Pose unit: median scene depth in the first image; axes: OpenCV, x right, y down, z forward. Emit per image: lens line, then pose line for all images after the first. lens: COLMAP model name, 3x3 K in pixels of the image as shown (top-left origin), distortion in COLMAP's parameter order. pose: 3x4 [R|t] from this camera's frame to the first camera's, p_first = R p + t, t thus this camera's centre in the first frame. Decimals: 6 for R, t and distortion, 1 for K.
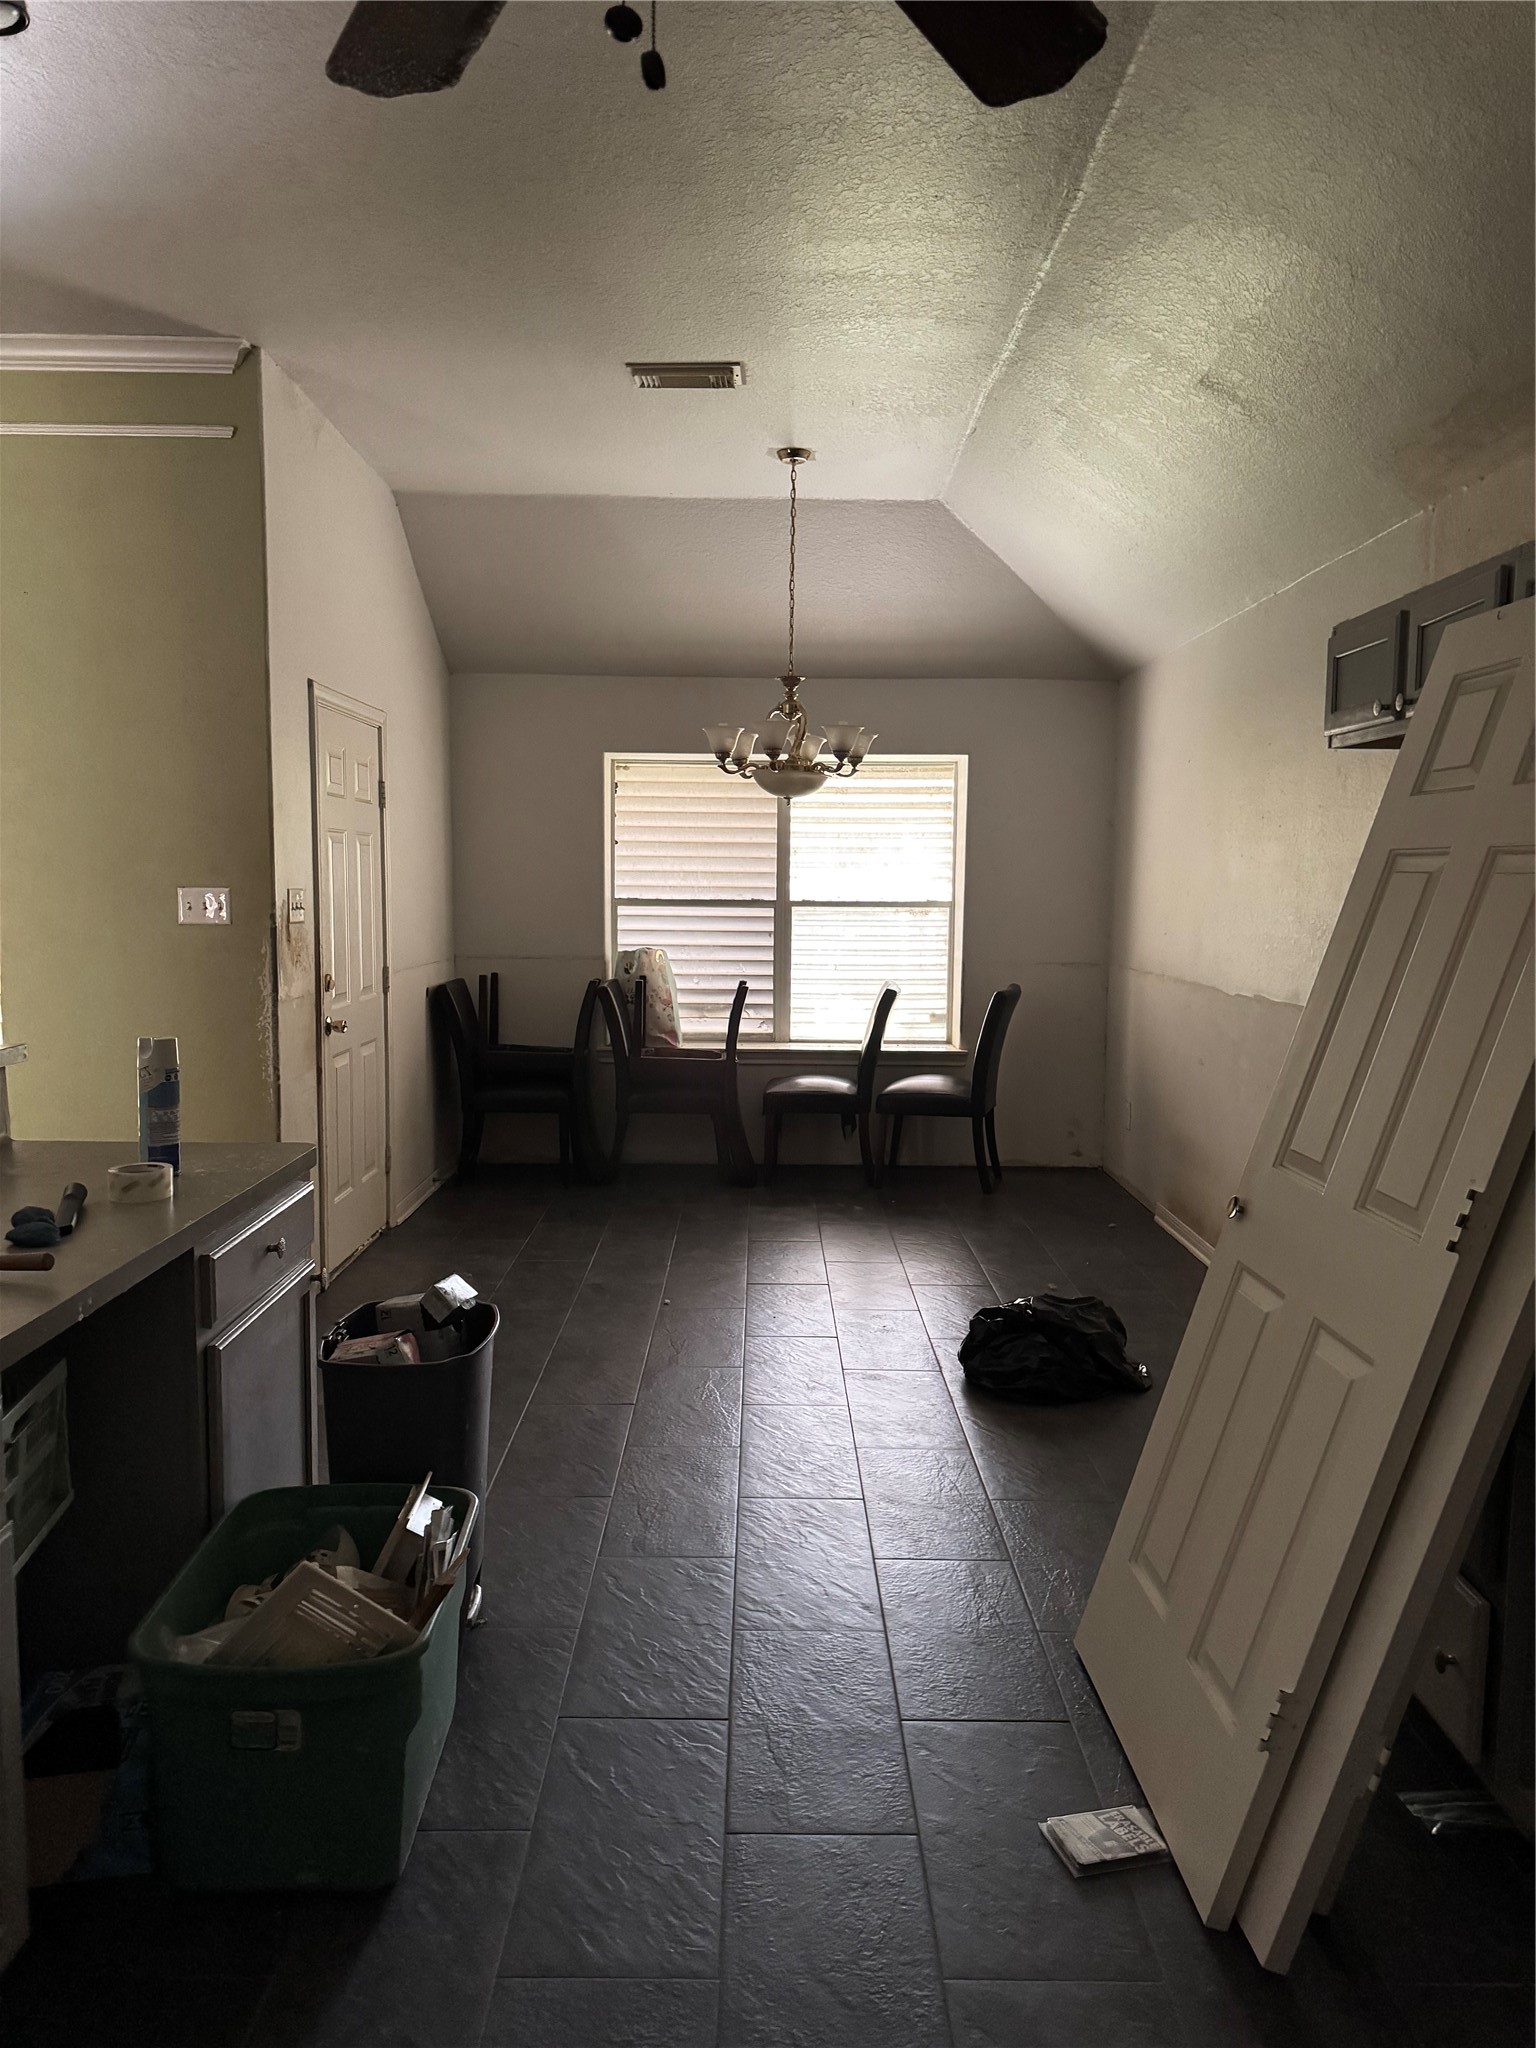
lens RADIAL K [[1430.8, 0, 766.4], [0, 1430.8, 994.7], [0, 0, 1]] dist [0.069476, -0.082346]
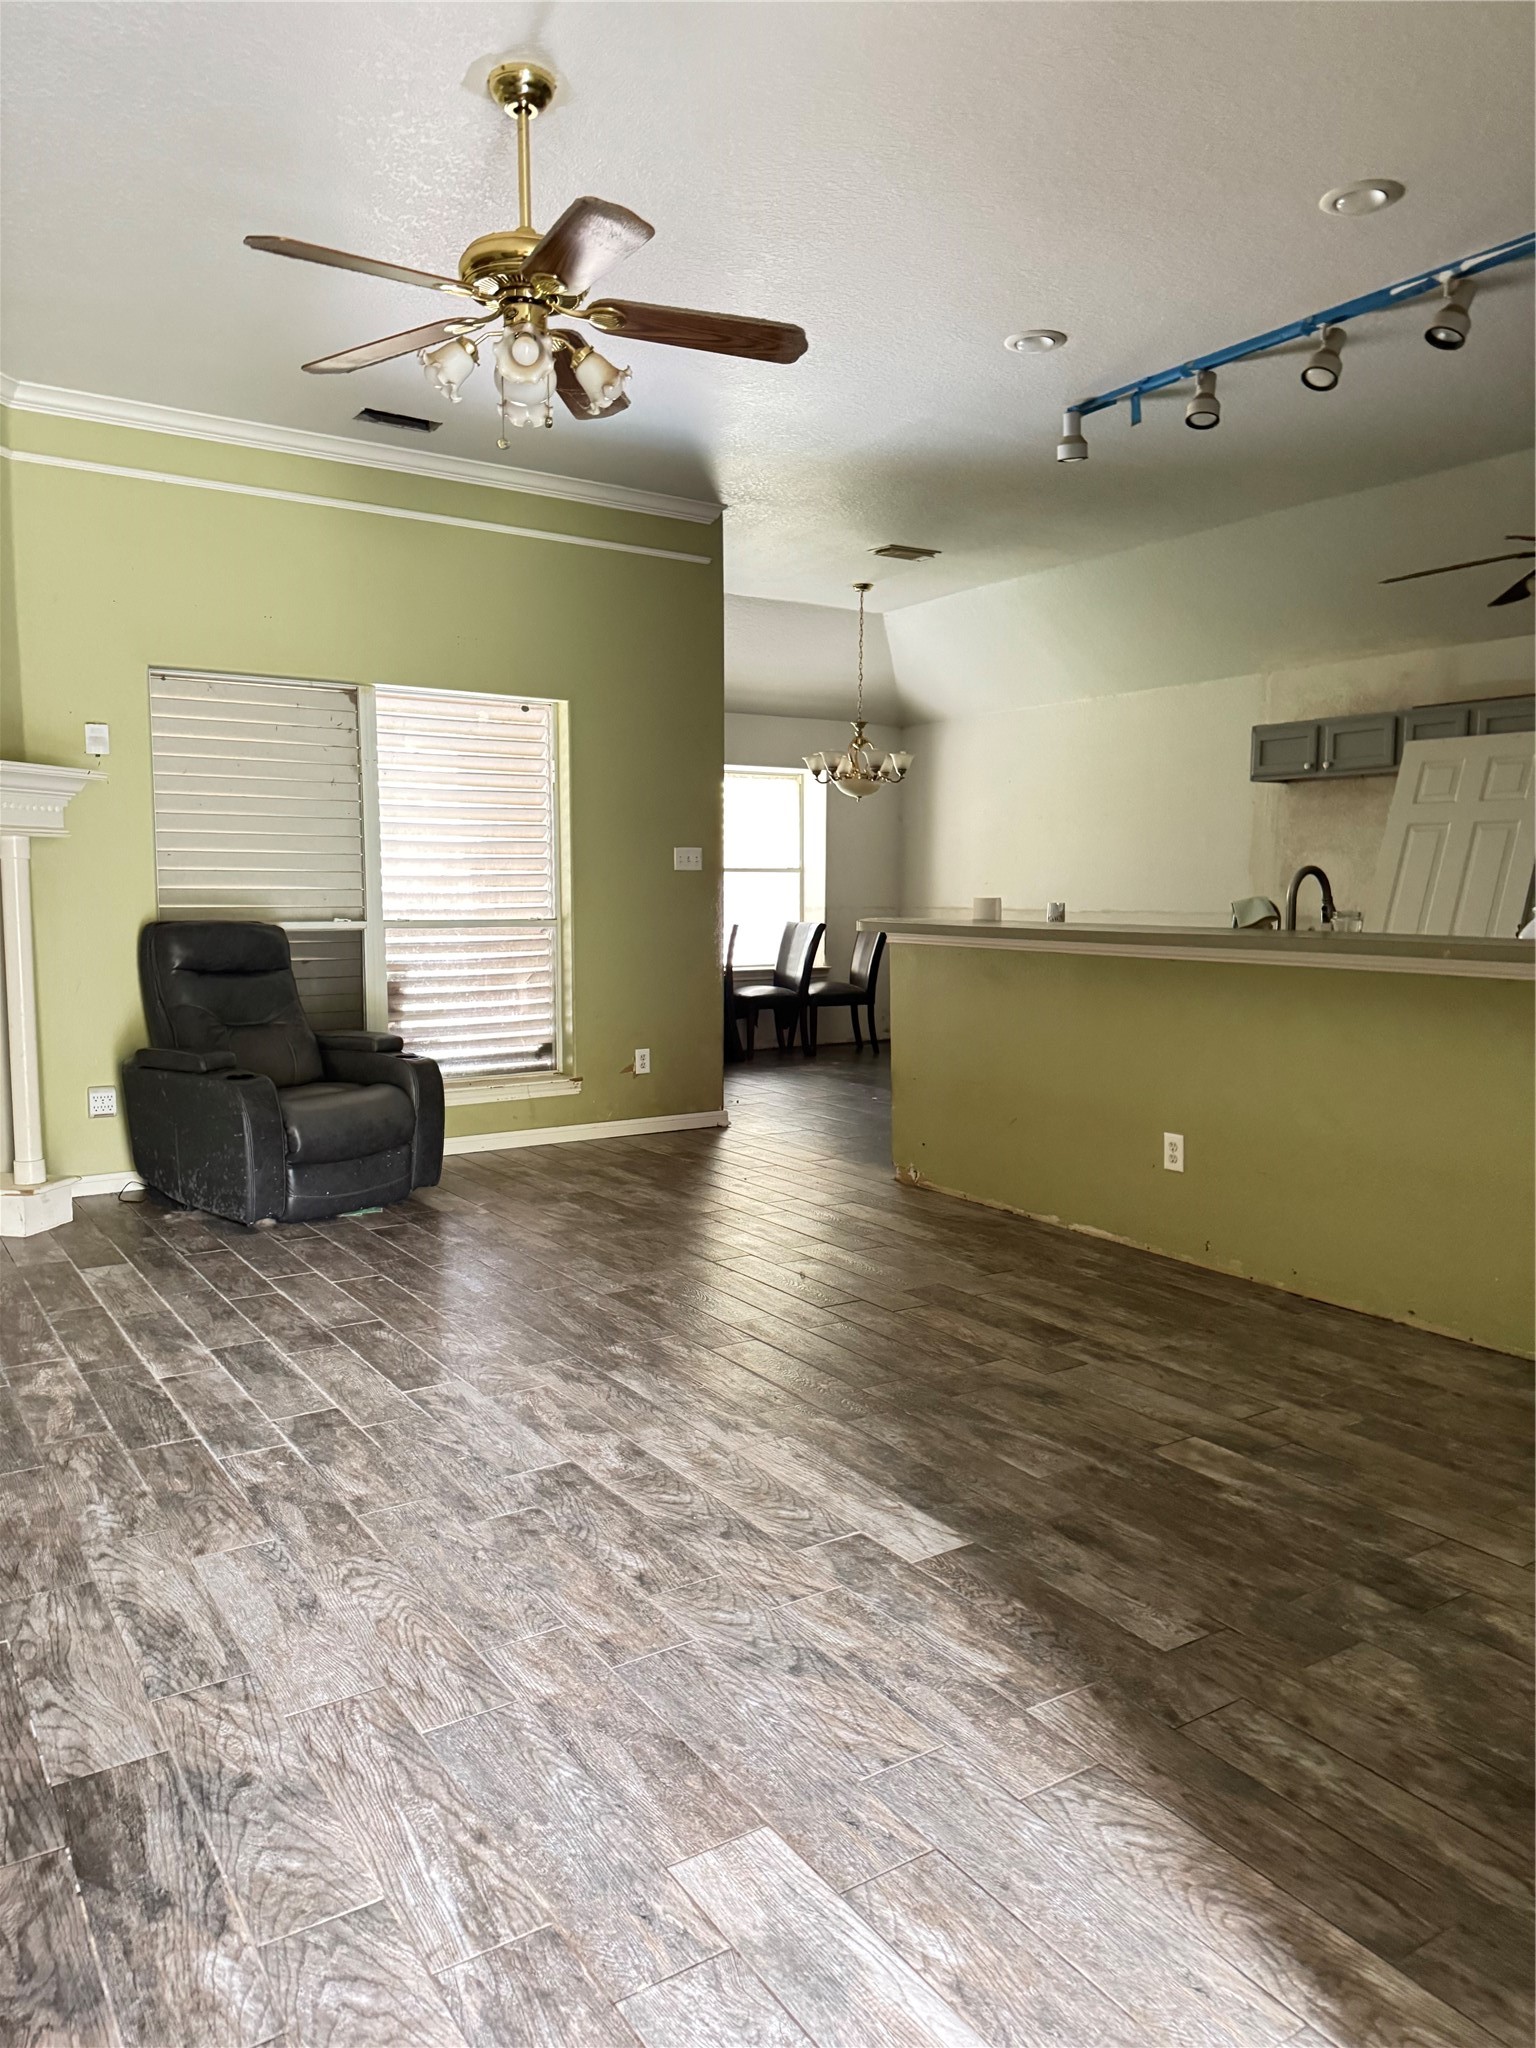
lens RADIAL K [[1430.8, 0, 766.4], [0, 1430.8, 994.7], [0, 0, 1]] dist [0.069476, -0.082346]
pose [[0.833337, -0.048741, 0.550612, -0.892422], [0.047126, 0.998743, 0.017086, 0.047479], [-0.550752, 0.011710, 0.834587, -0.258386]]
